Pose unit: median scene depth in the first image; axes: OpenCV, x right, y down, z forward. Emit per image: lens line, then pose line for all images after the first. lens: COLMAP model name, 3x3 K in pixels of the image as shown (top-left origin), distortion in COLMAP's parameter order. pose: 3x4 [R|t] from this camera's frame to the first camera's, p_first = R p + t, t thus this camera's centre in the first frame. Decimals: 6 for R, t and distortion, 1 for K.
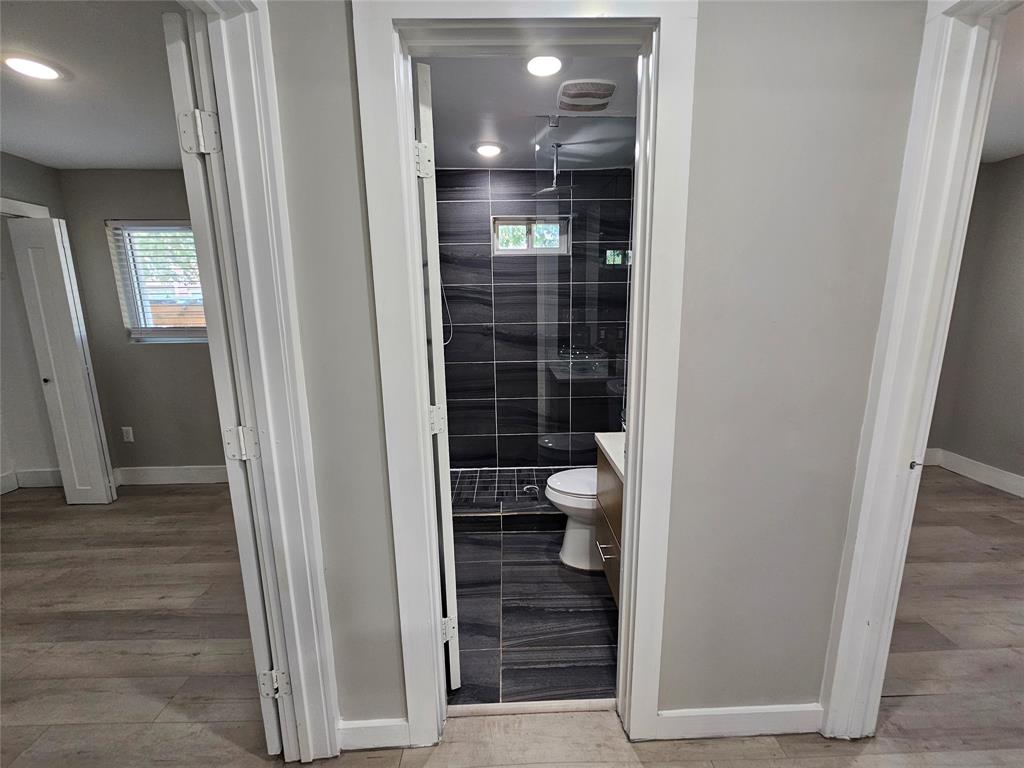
lens RADIAL K [[419.1, 0, 517.3], [0, 419.1, 381.2], [0, 0, 1]] dist [-0.002419, -0.000055]
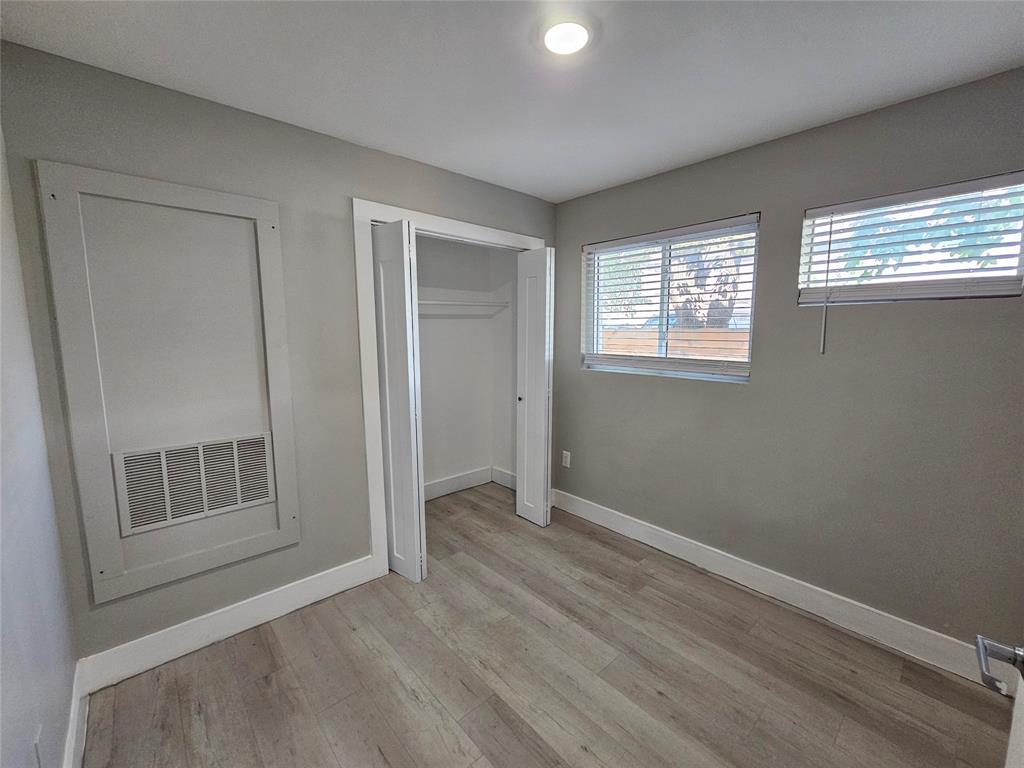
lens RADIAL K [[419.1, 0, 520.3], [0, 419.1, 381.3], [0, 0, 1]] dist [-0.002419, -0.000055]
pose [[0.658237, 0.103998, -0.745593, -0.307752], [-0.144645, 0.989430, 0.010310, -0.055081], [0.738784, 0.101060, 0.666322, 0.260111]]
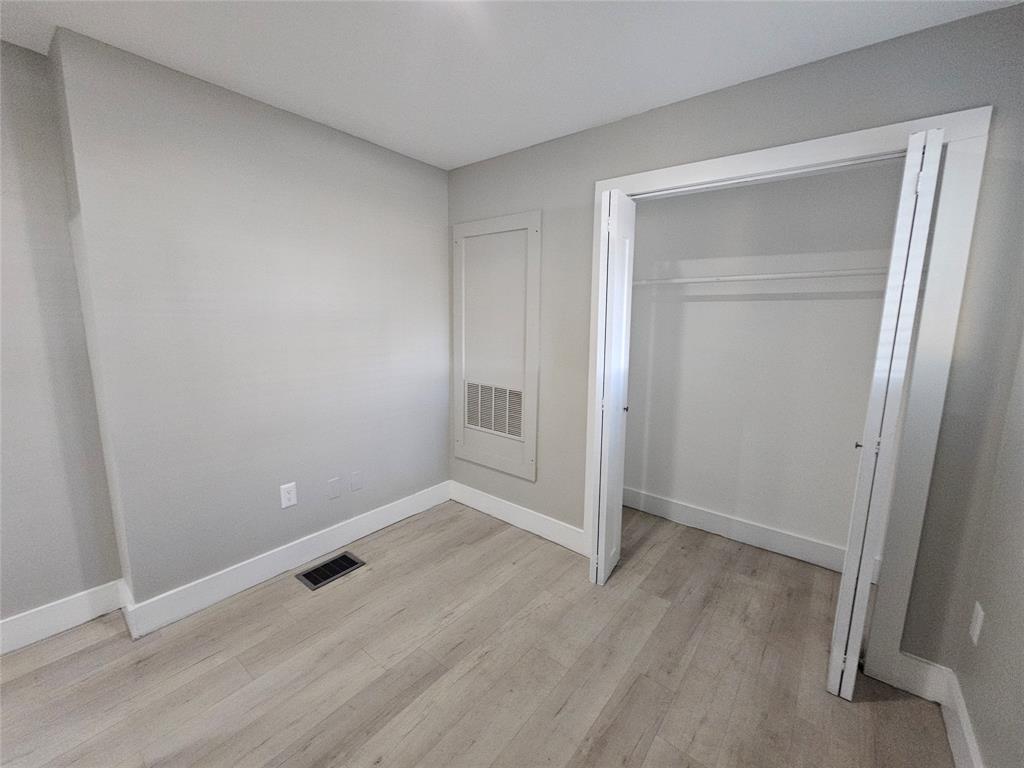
lens RADIAL K [[419.1, 0, 516.2], [0, 419.1, 382.4], [0, 0, 1]] dist [-0.002419, -0.000055]
pose [[-0.640309, 0.123450, -0.758132, -0.378236], [-0.149838, 0.947965, 0.280912, -0.168352], [0.753361, 0.293468, -0.588493, 0.911321]]
